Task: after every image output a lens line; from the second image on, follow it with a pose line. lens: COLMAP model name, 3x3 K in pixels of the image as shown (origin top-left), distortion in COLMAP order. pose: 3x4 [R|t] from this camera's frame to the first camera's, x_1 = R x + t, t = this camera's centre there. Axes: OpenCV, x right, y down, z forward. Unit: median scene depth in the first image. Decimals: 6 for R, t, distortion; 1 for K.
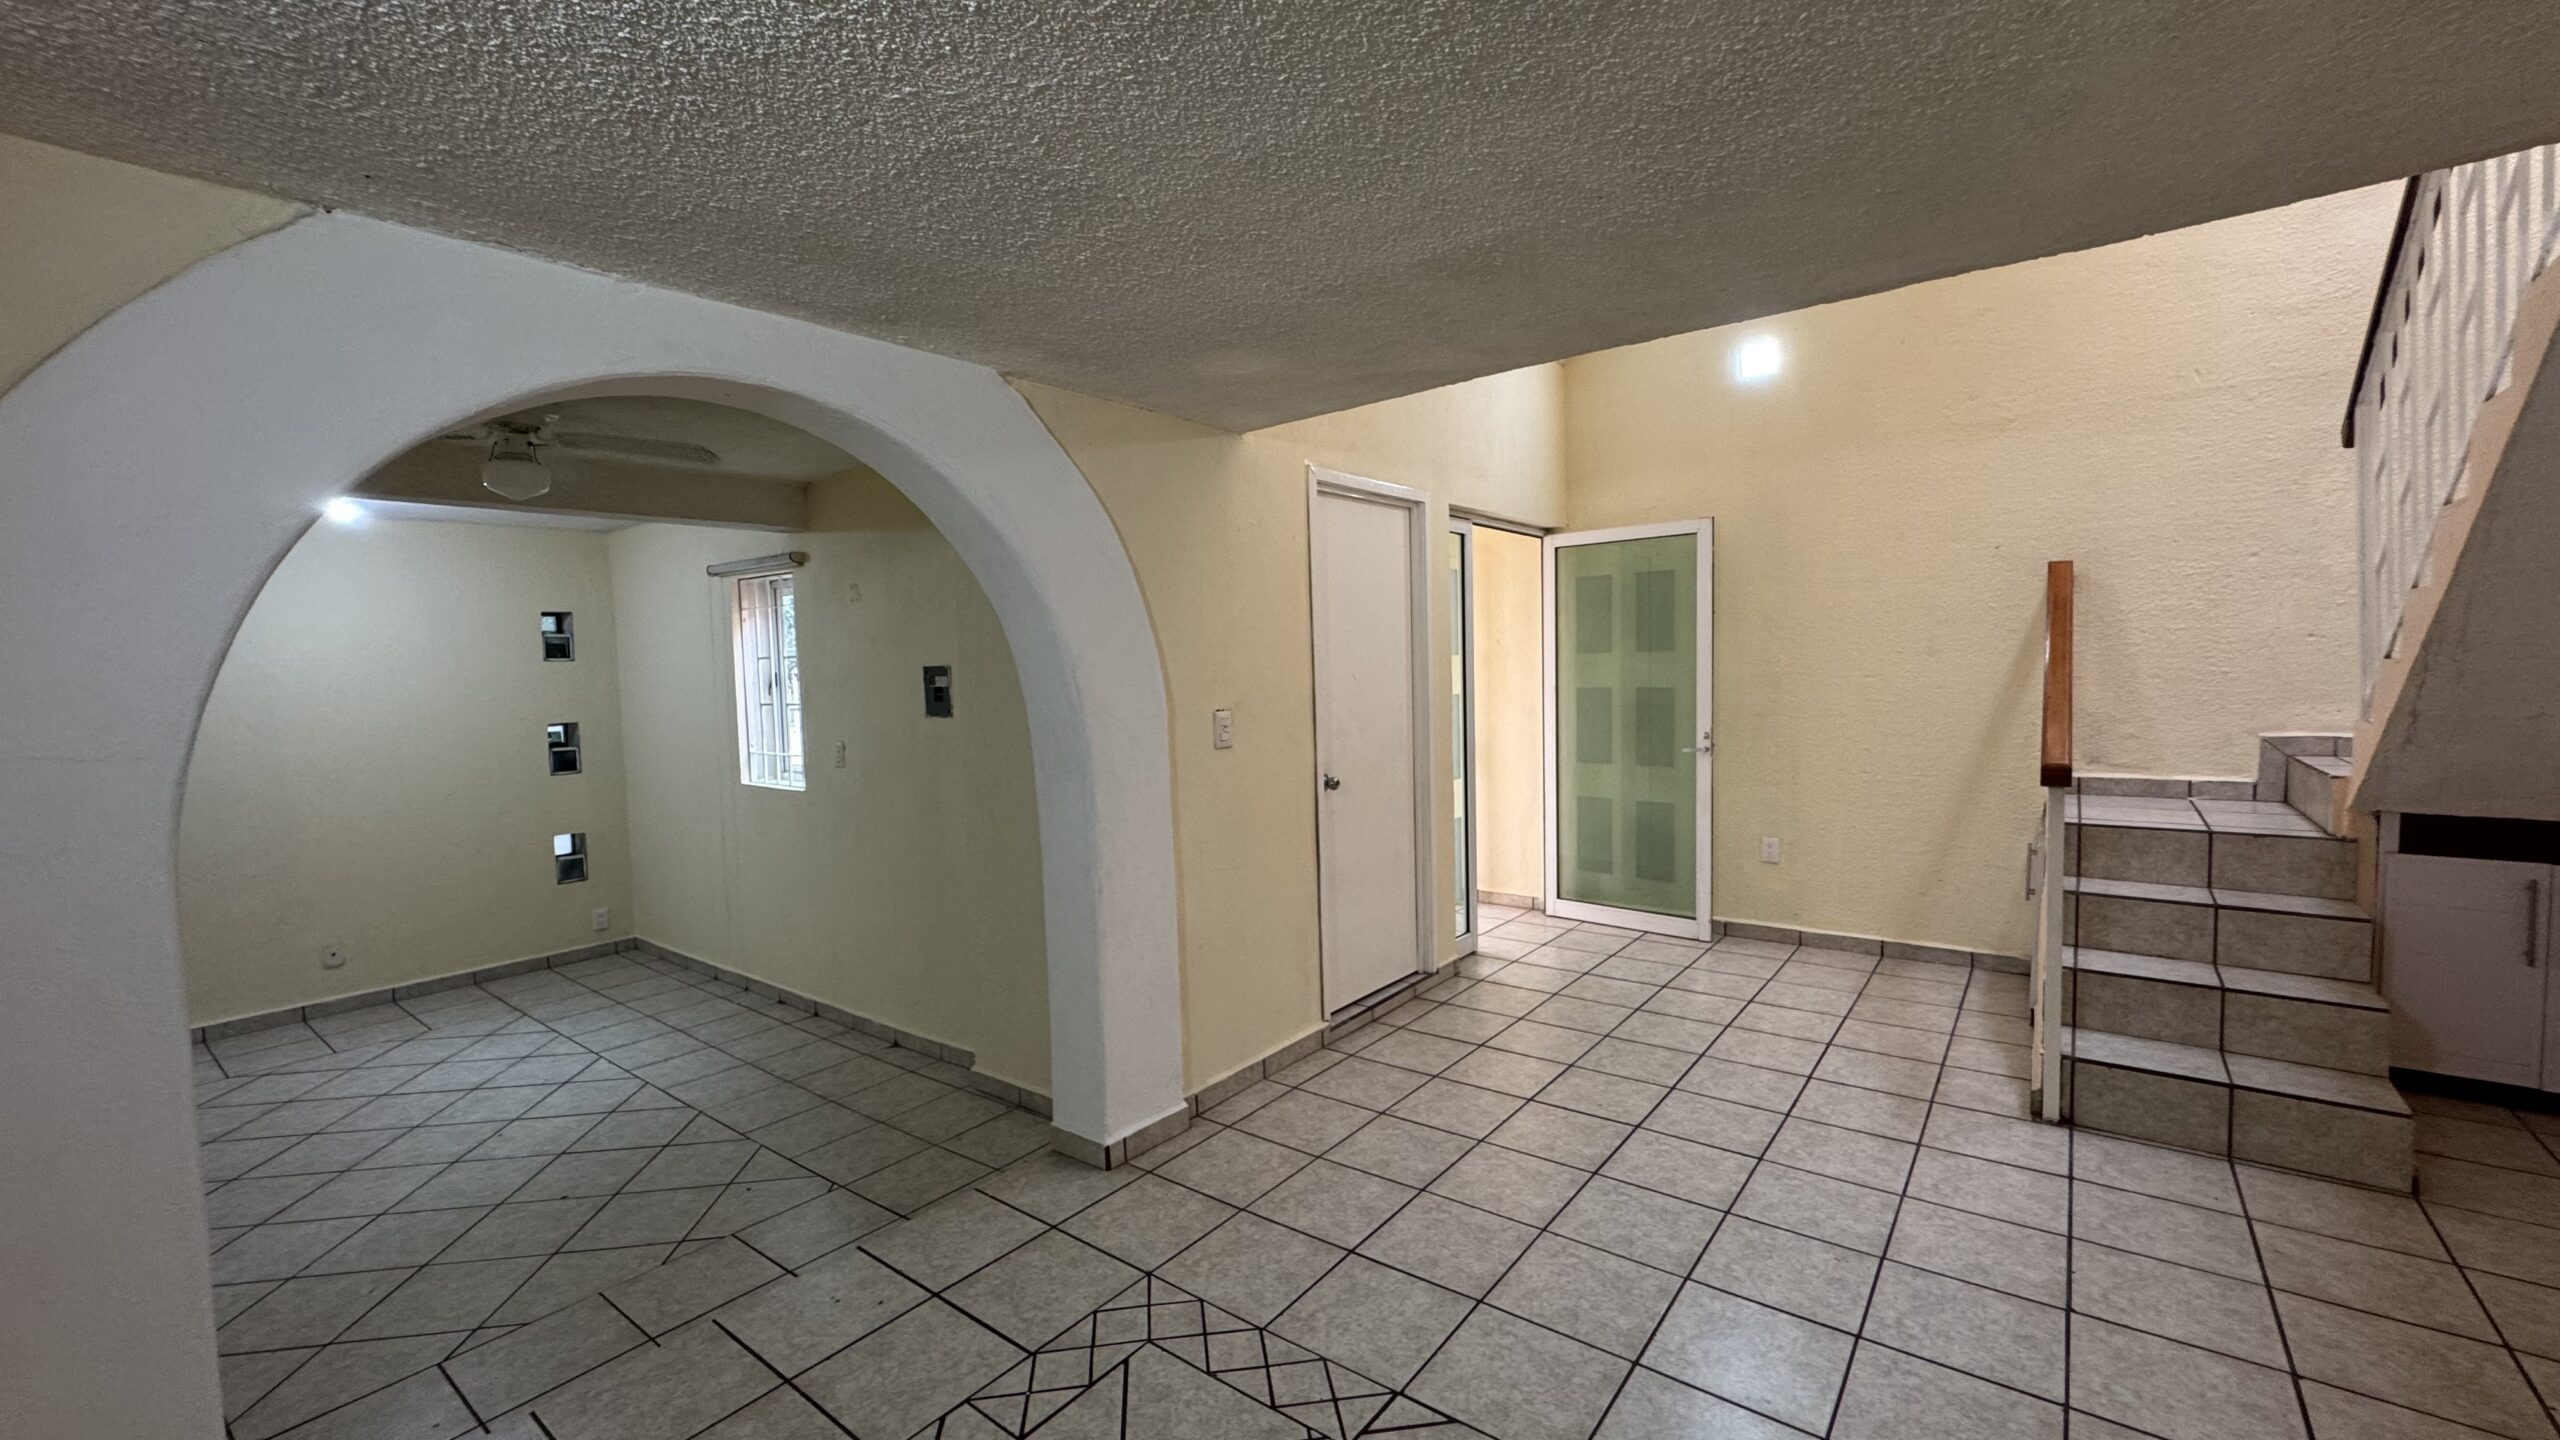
lens RADIAL K [[1025.7, 0, 1280.0], [0, 1025.7, 720.0], [0, 0, 1]] dist [-0.000855, 0.000088]
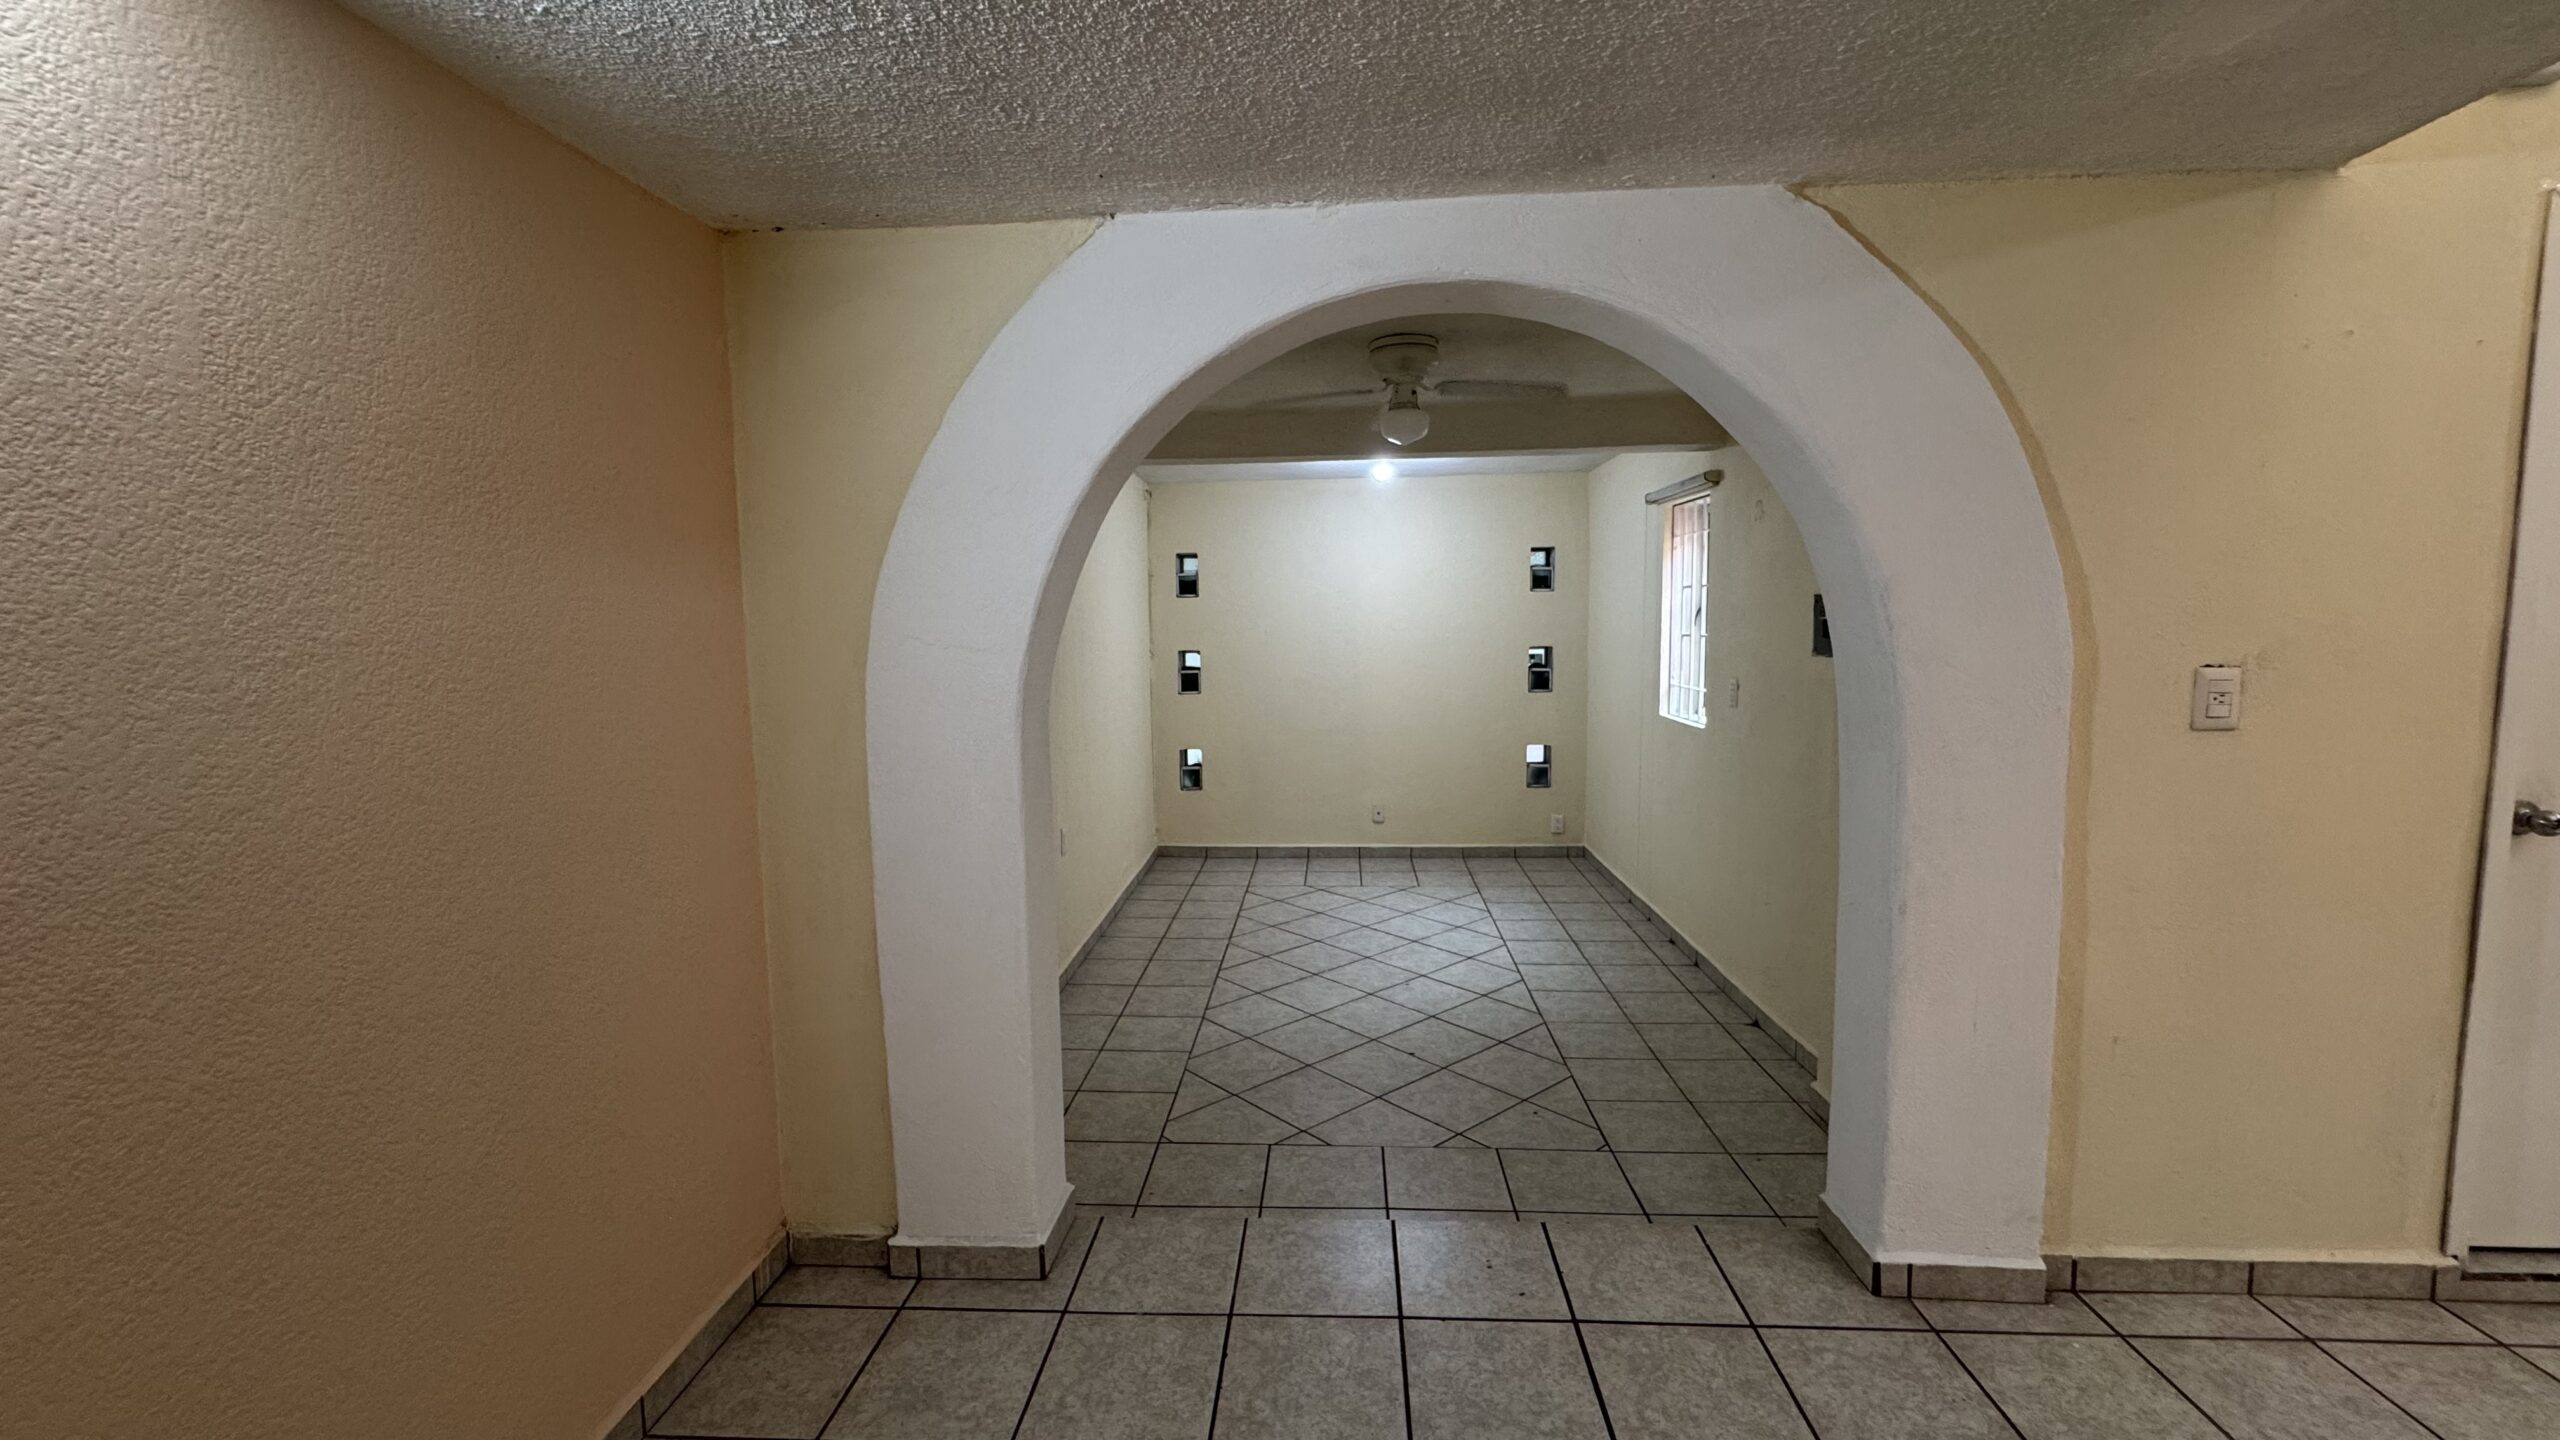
lens RADIAL K [[1025.7, 0, 1280.0], [0, 1025.7, 720.0], [0, 0, 1]] dist [-0.000855, 0.000088]
pose [[0.562796, 0.100148, -0.820507, 0.117508], [-0.047852, 0.994916, 0.088613, -0.004636], [0.825210, -0.010608, 0.564727, 0.202681]]
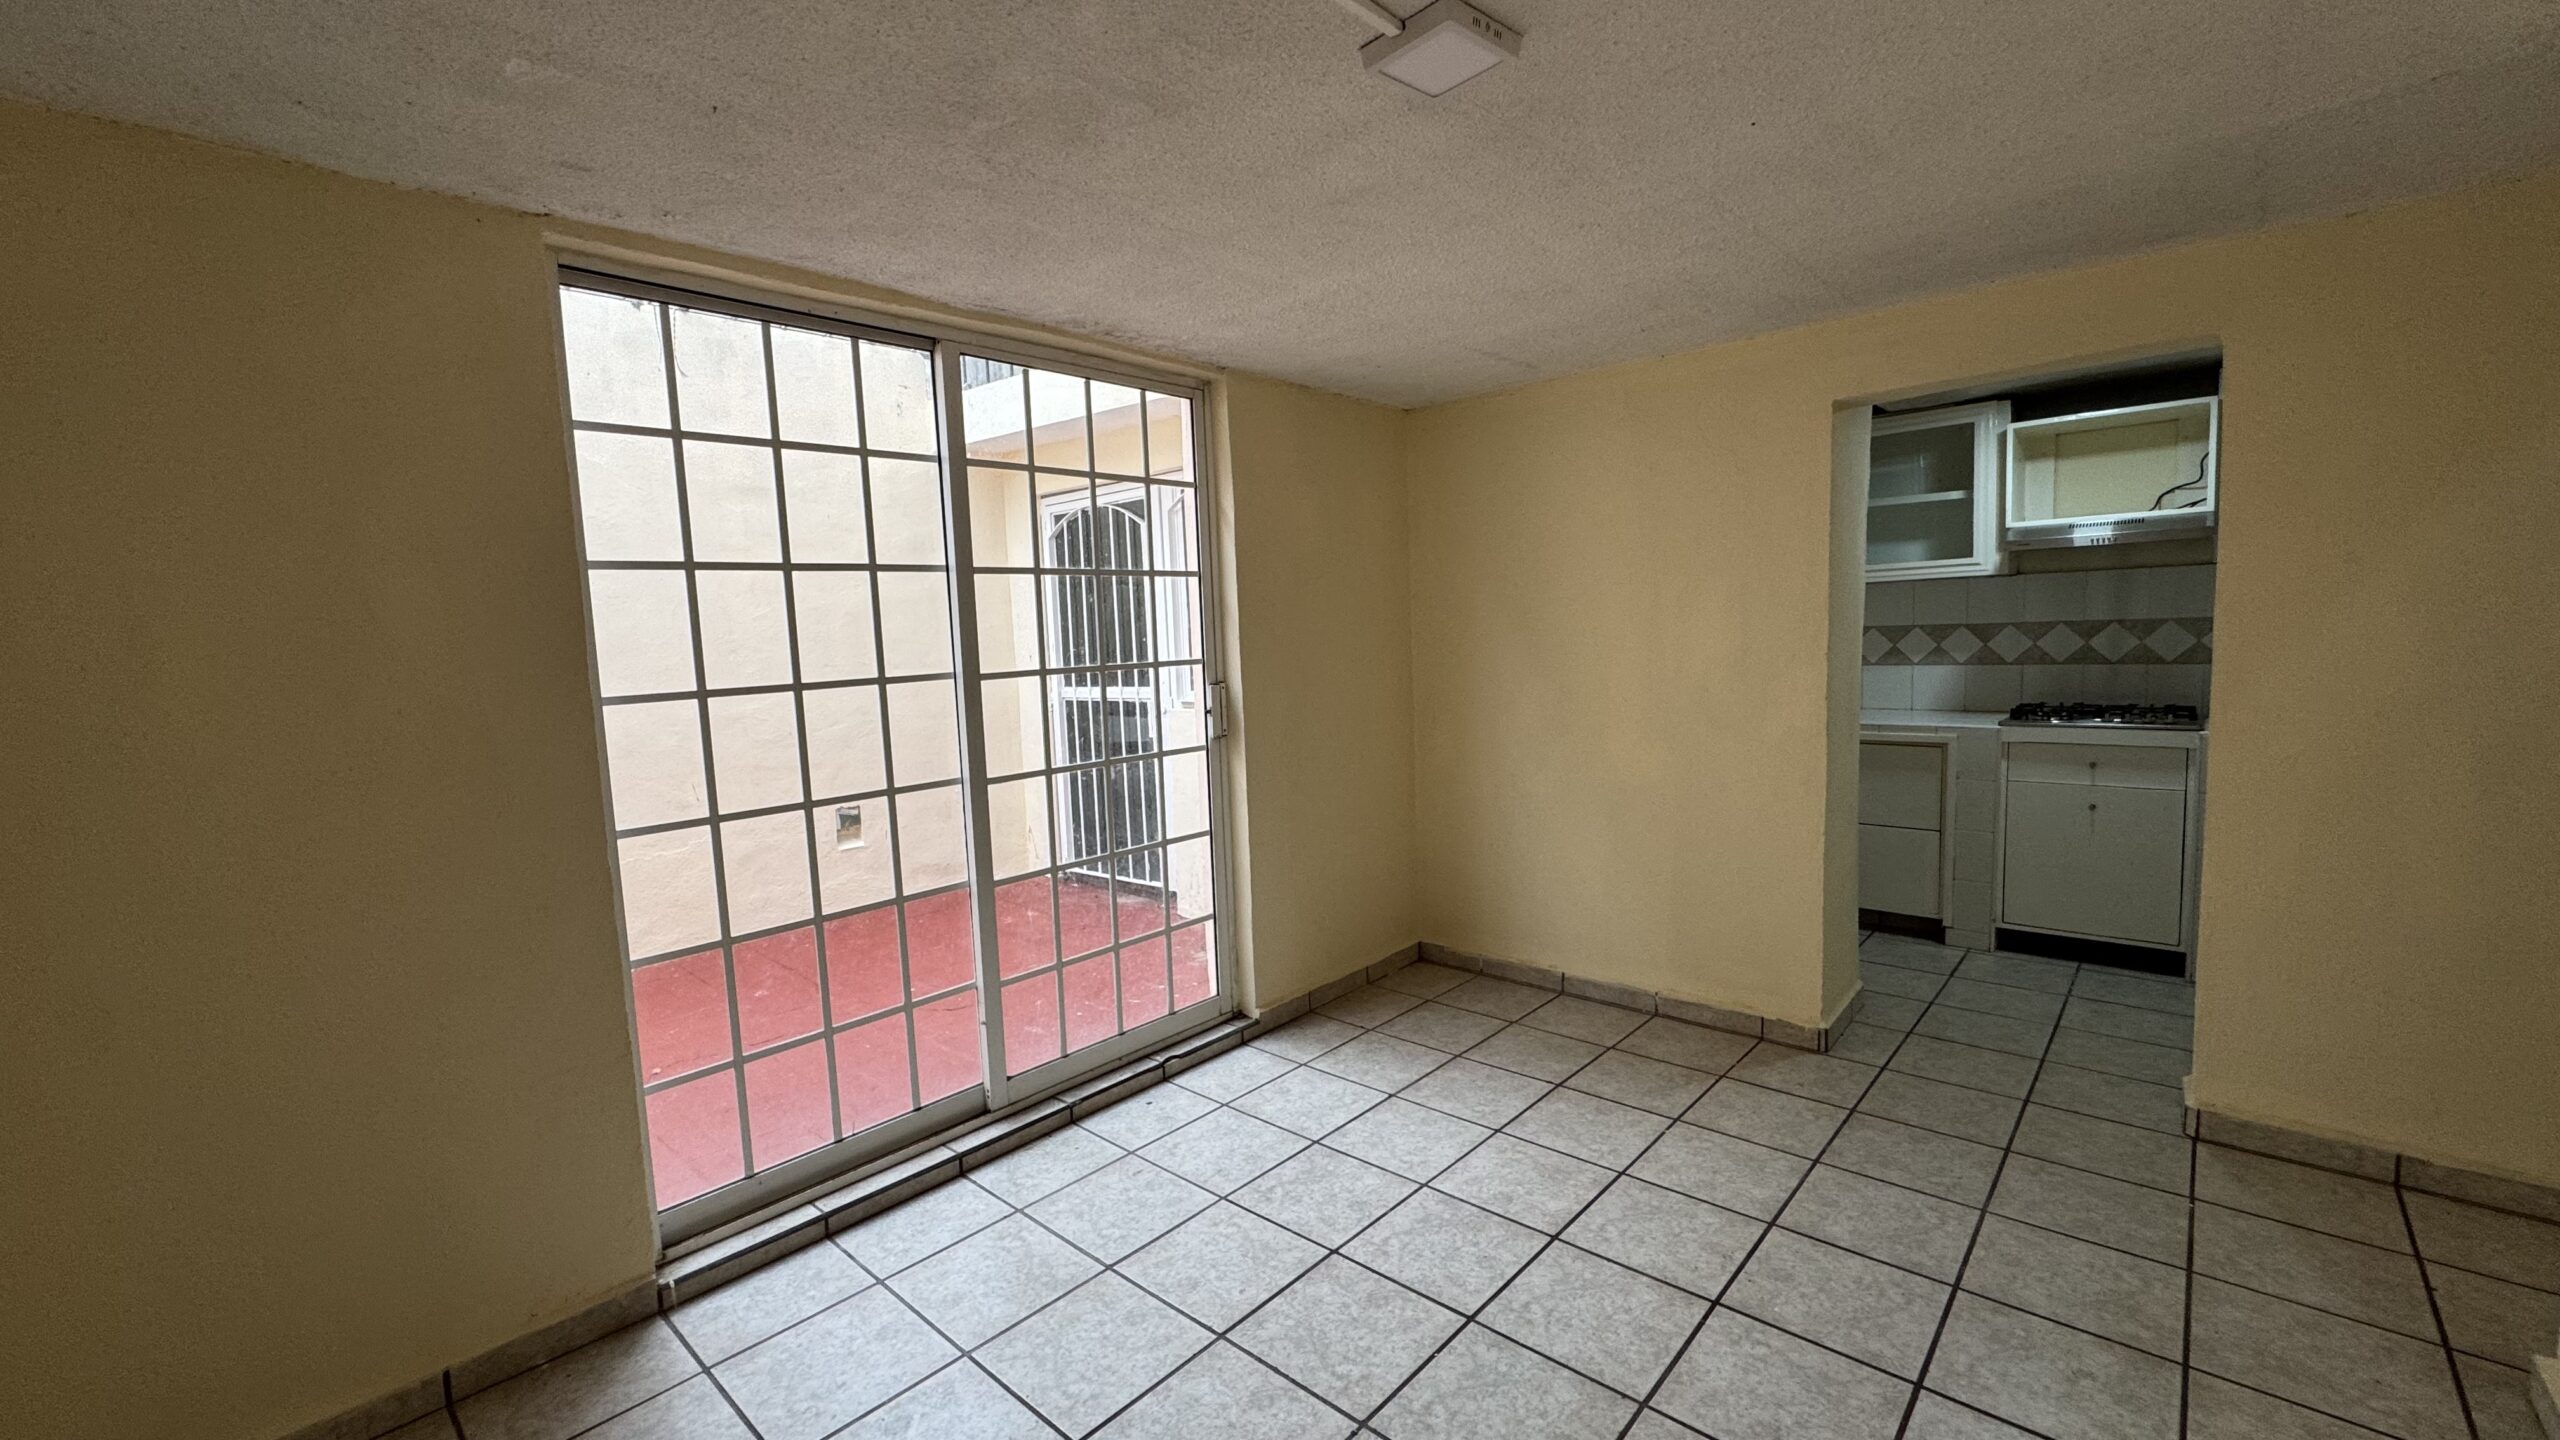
lens RADIAL K [[910.4, 0, 1279.8], [0, 910.4, 703.1], [0, 0, 1]] dist [-0.000347, -0.000181]
pose [[0.990370, 0.005895, -0.138324, 0.045337], [-0.002029, 0.999604, 0.028079, -0.004646], [0.138434, -0.027528, 0.989989, 0.058760]]
